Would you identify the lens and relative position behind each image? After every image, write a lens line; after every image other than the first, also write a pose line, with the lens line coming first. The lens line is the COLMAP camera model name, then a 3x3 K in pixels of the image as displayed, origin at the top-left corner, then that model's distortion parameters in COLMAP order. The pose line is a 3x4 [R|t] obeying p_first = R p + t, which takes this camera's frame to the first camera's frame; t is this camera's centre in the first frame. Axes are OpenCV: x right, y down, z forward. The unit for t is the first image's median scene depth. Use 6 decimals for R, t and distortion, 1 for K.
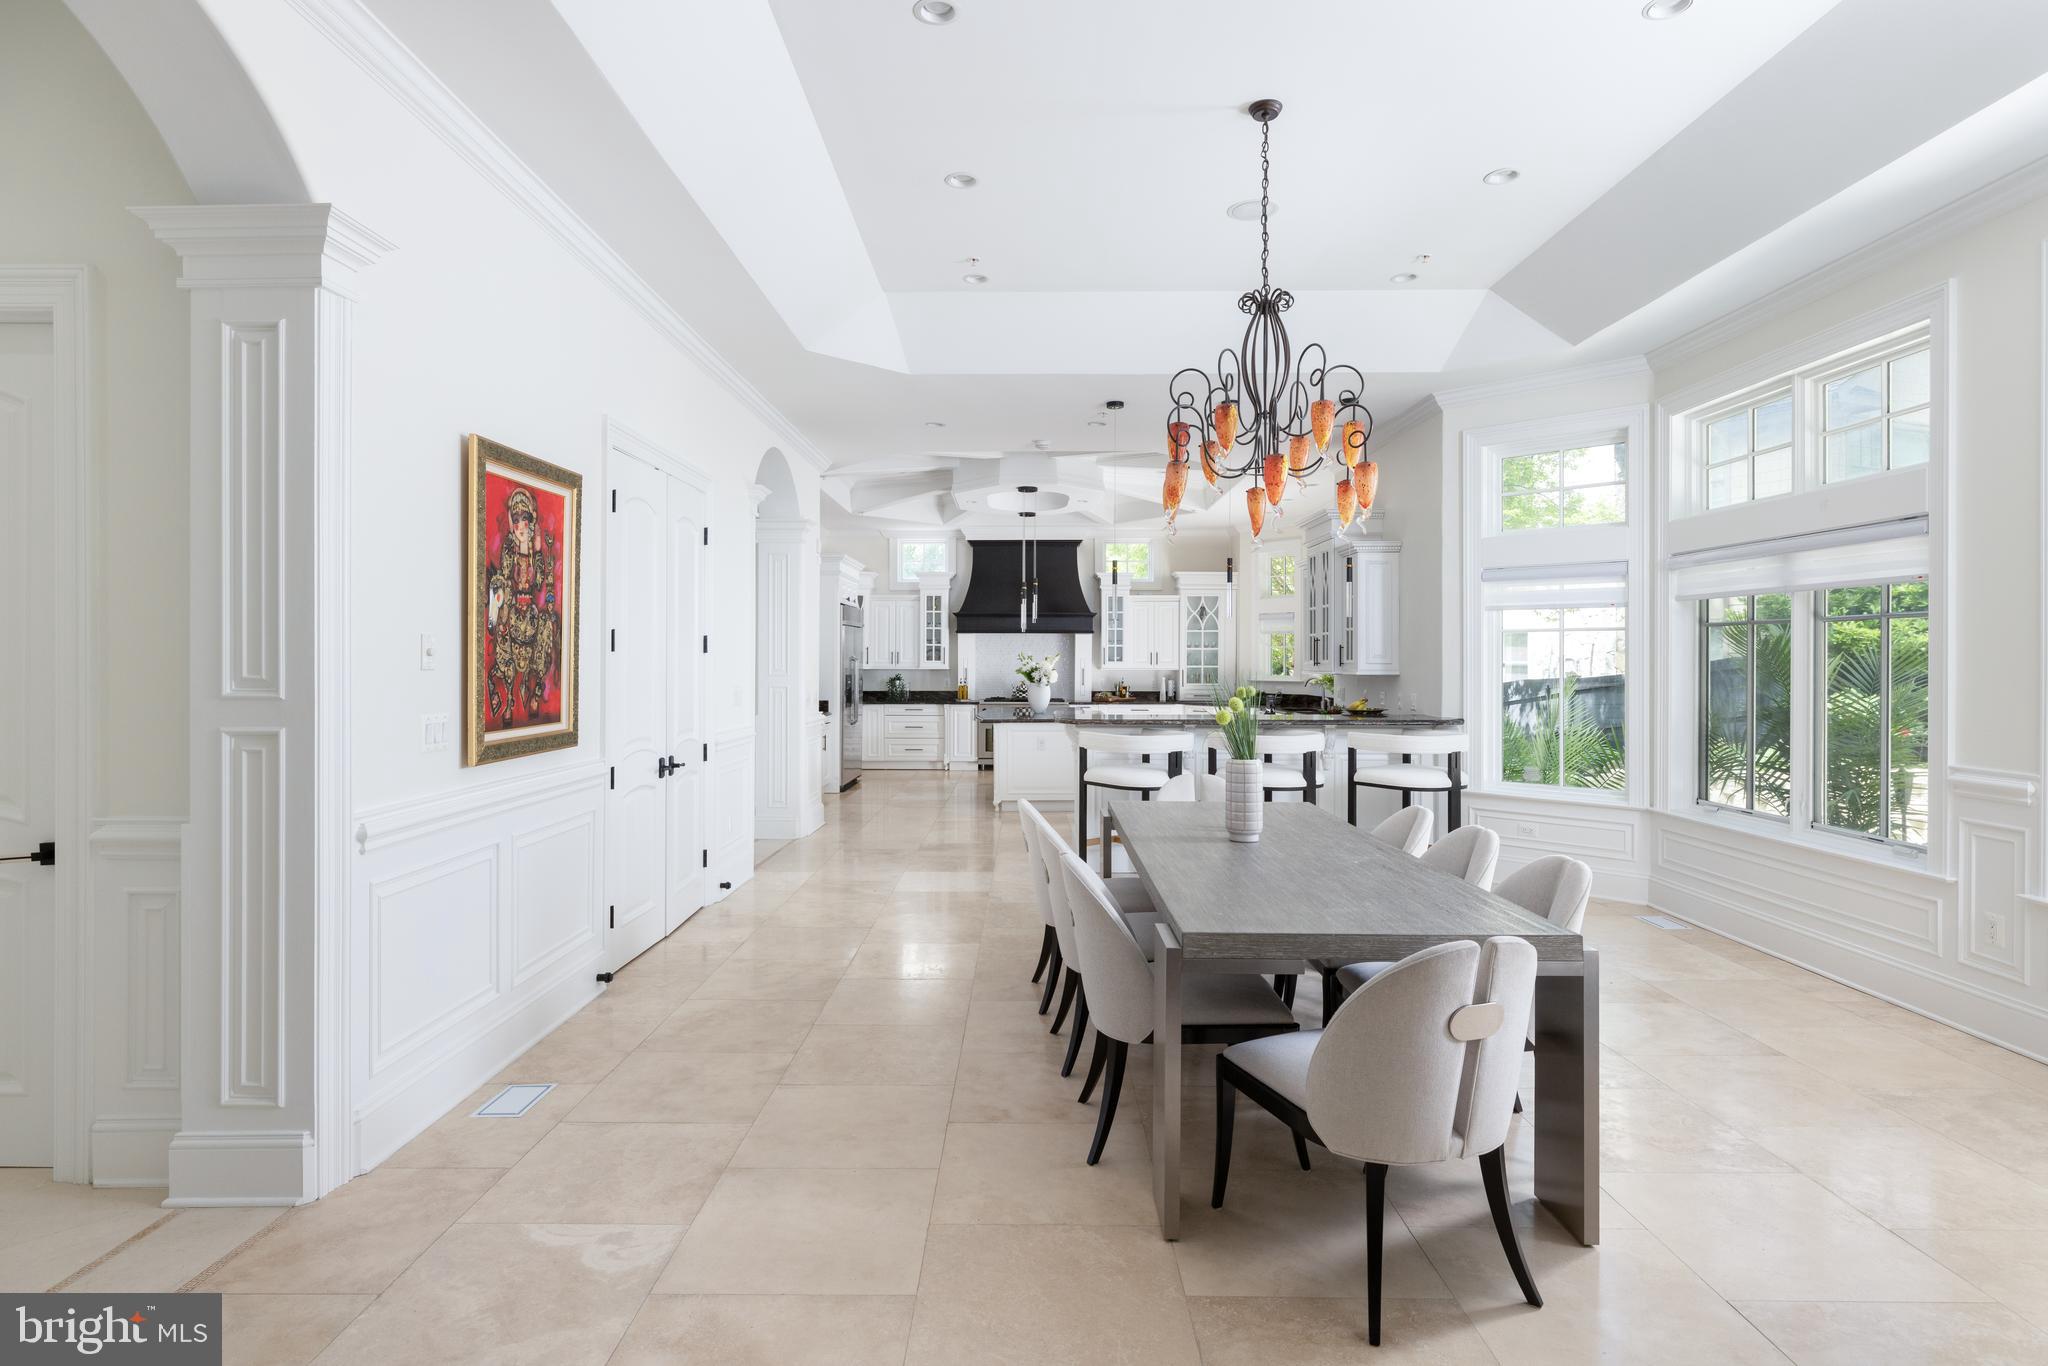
lens RADIAL K [[1062.5, 0, 1017.5], [0, 1062.5, 663.9], [0, 0, 1]] dist [-0.000284, 0.000136]
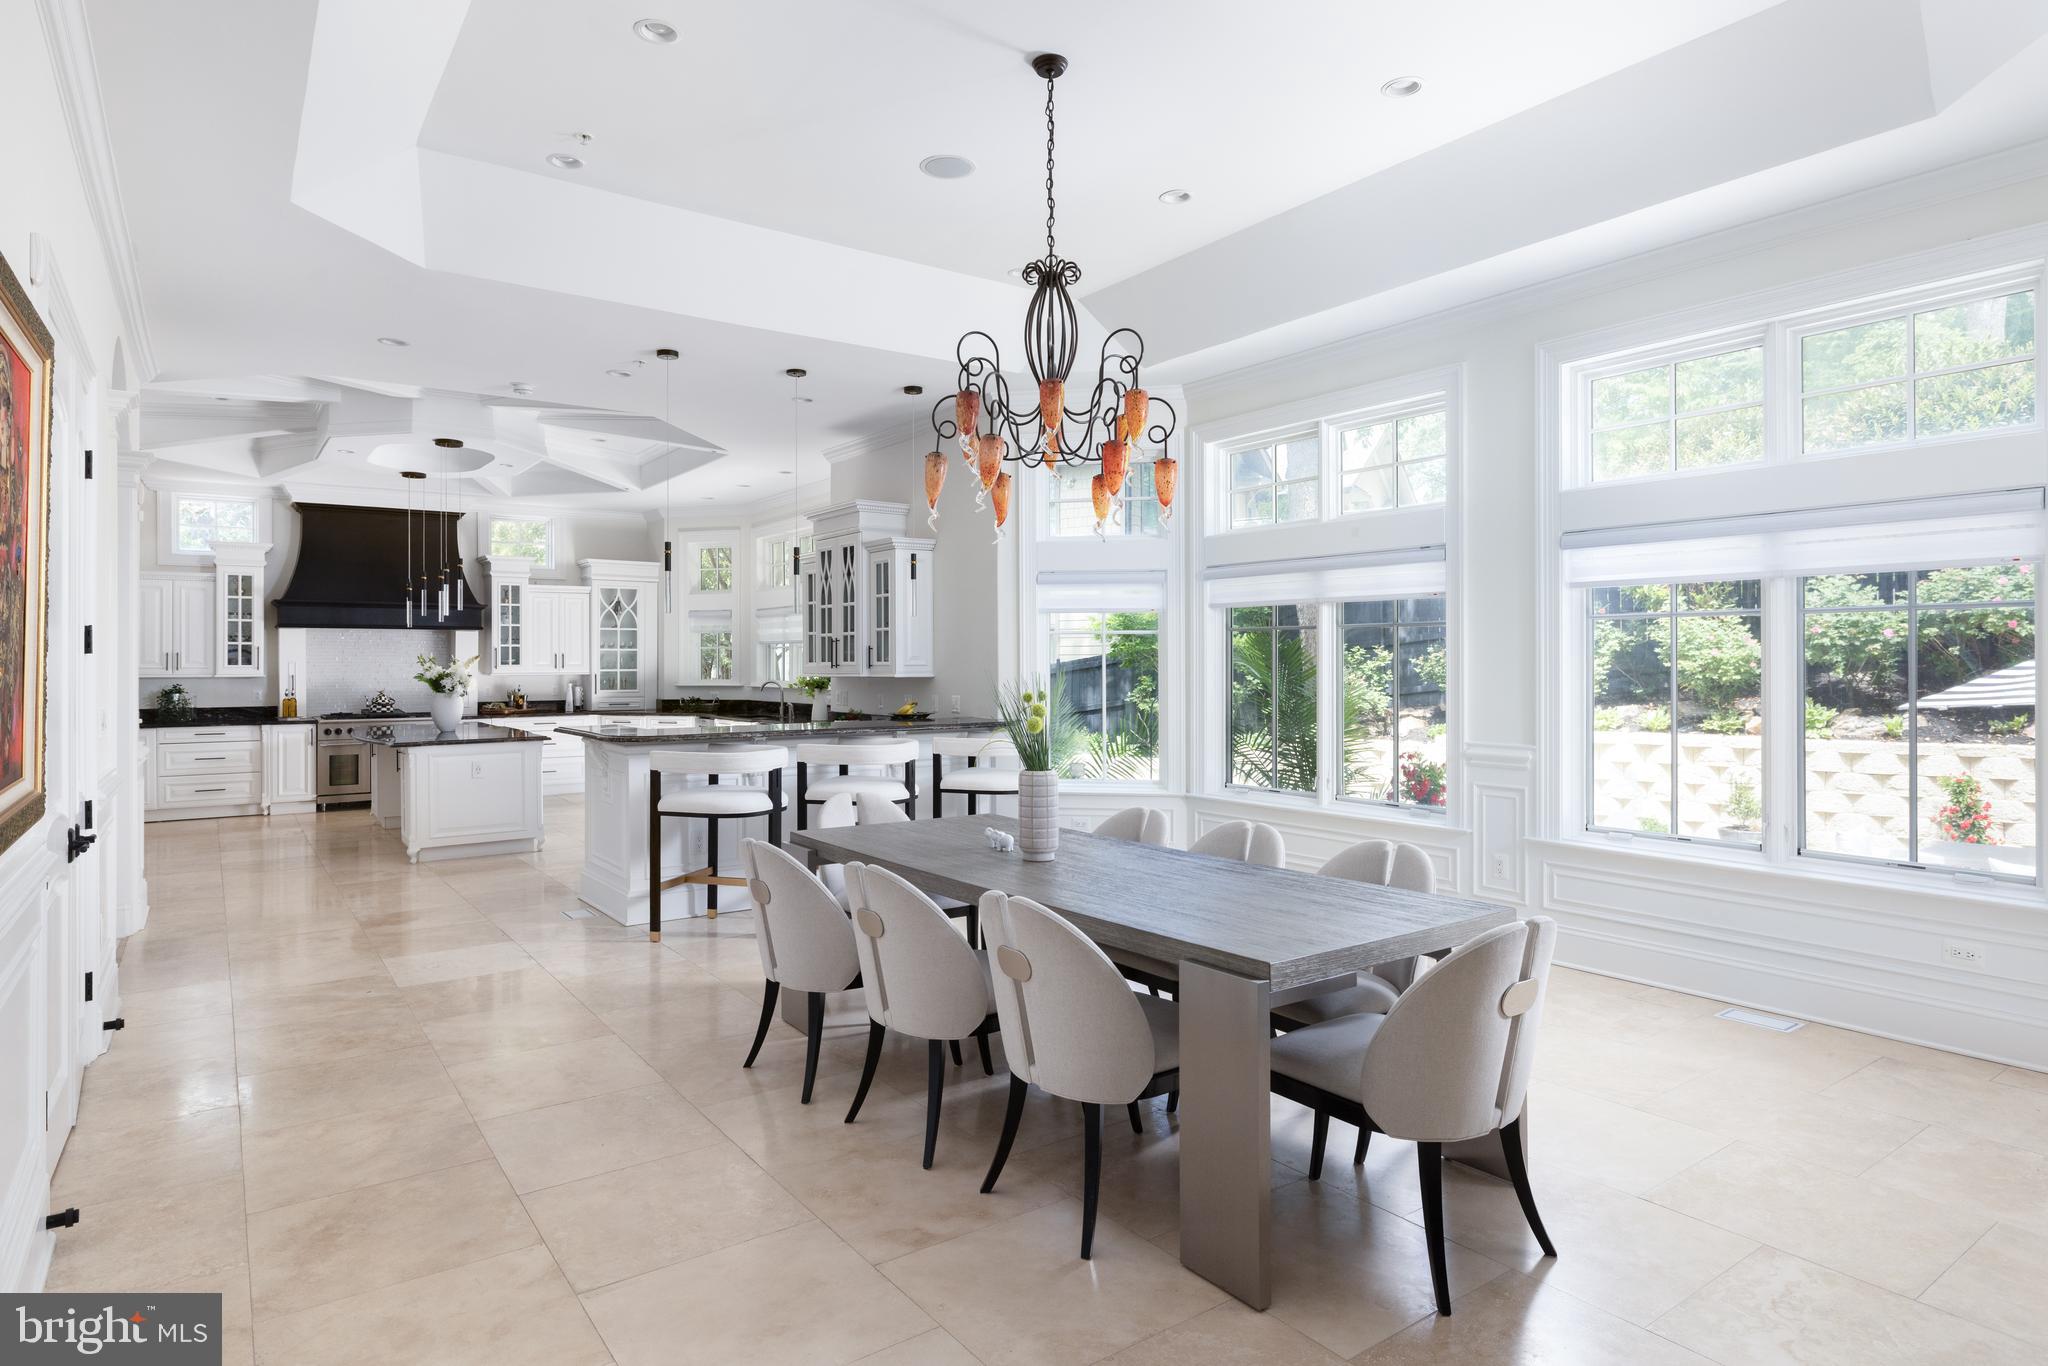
lens RADIAL K [[1135.0, 0, 1028.0], [0, 1135.0, 662.5], [0, 0, 1]] dist [-0.000742, 0.000657]
pose [[0.805915, -0.004135, 0.592016, -0.109180], [0.006214, 0.999980, -0.001475, -0.000379], [-0.591998, 0.004868, 0.805925, 0.064883]]
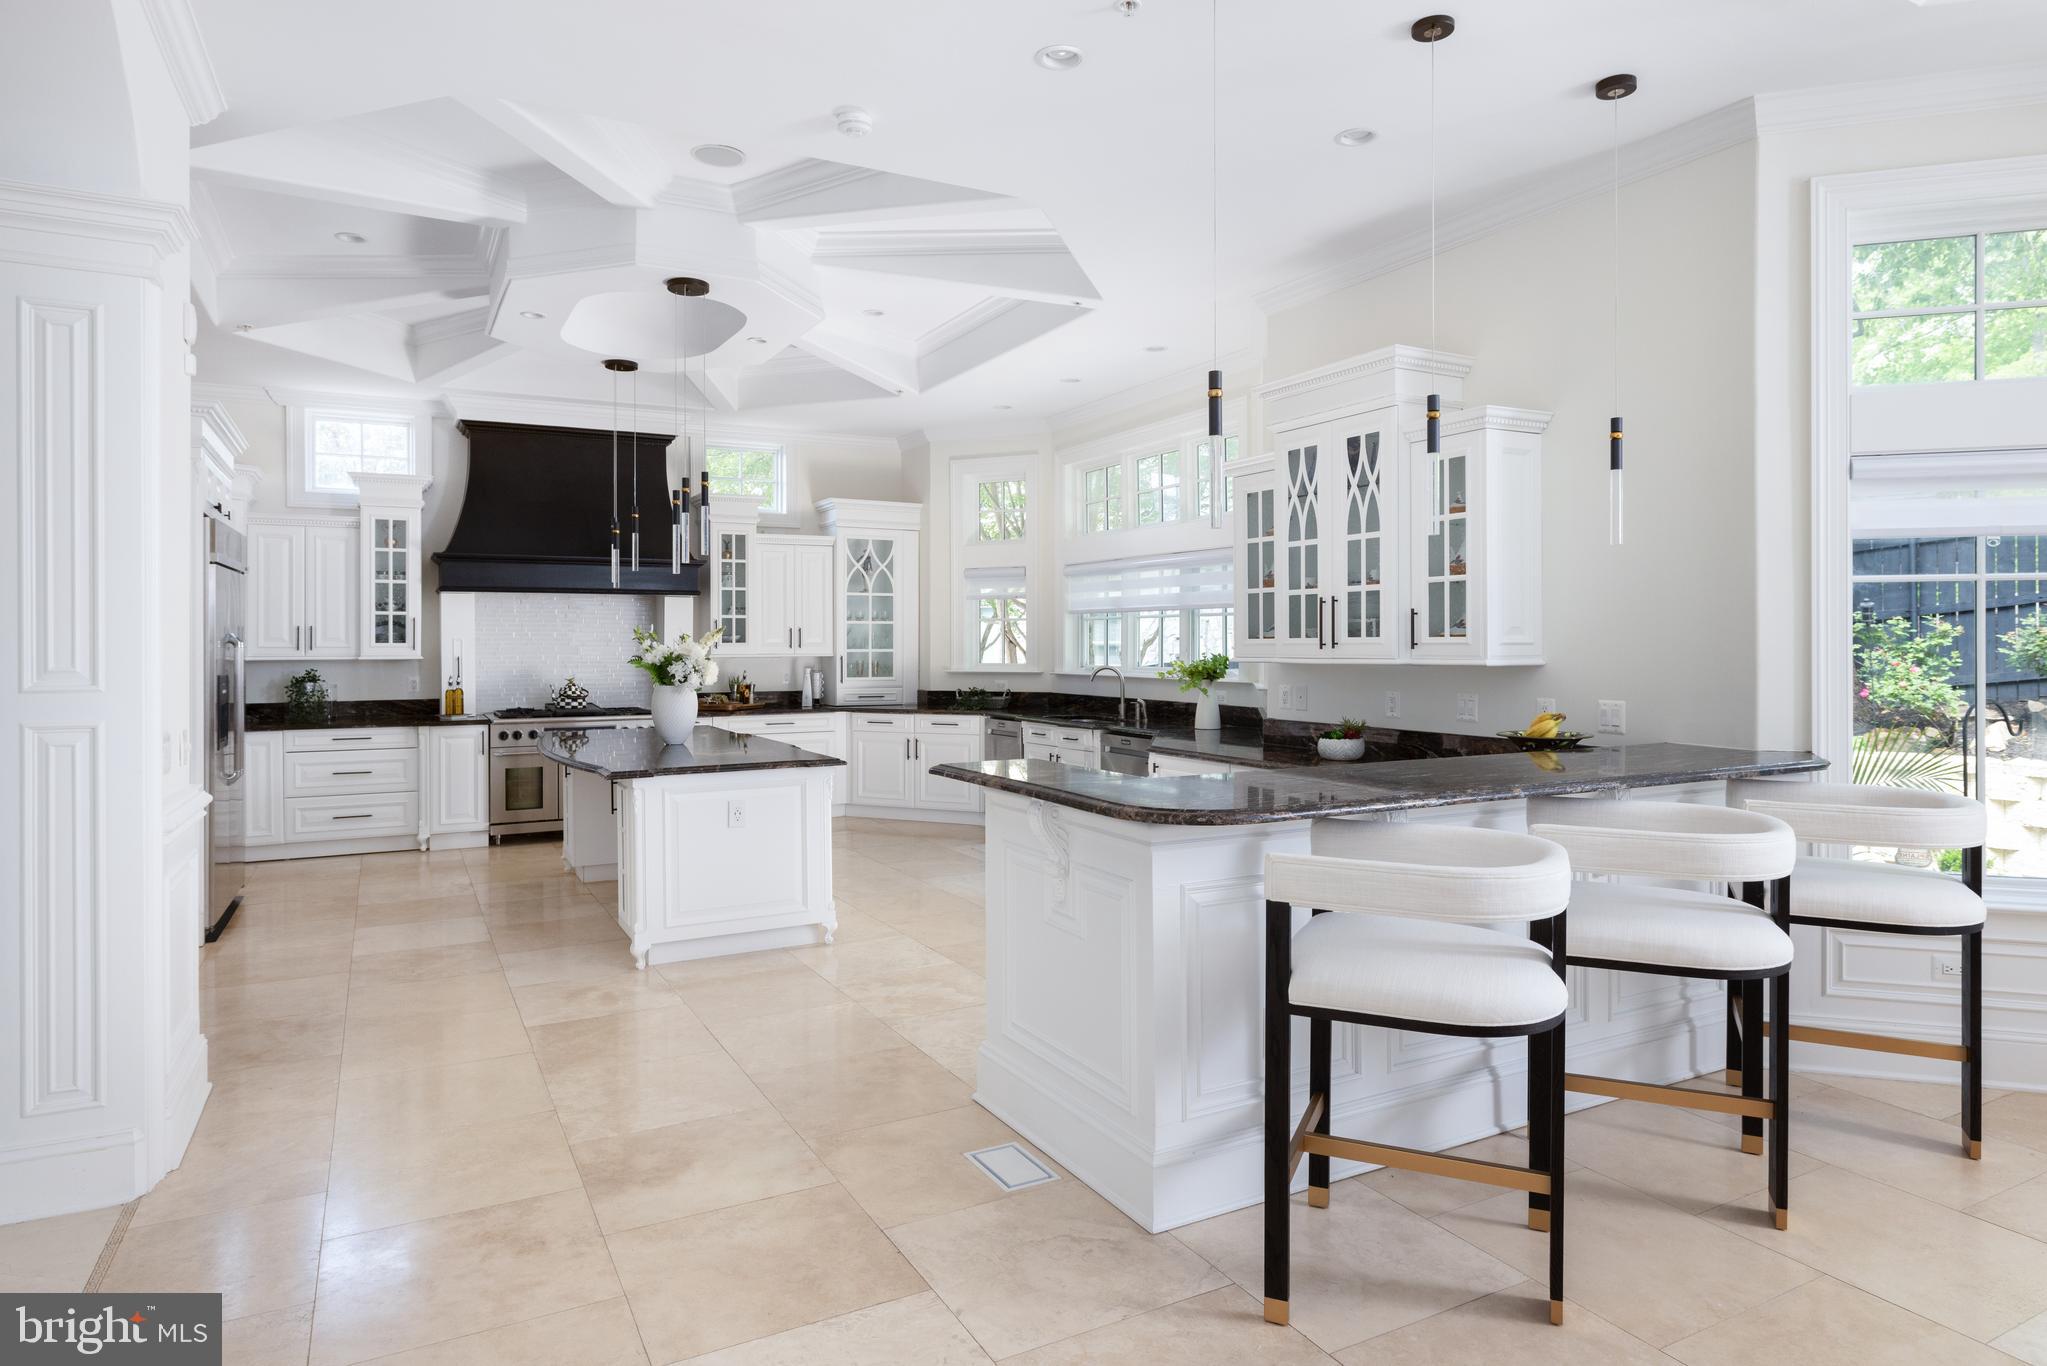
lens RADIAL K [[1193.1, 0, 1019.0], [0, 1193.1, 645.9], [0, 0, 1]] dist [-0.000026, 0.000395]
pose [[0.879789, -0.005911, 0.475327, -0.090555], [0.005919, 0.999981, 0.001480, -0.000816], [-0.475327, 0.001511, 0.879808, 0.351034]]
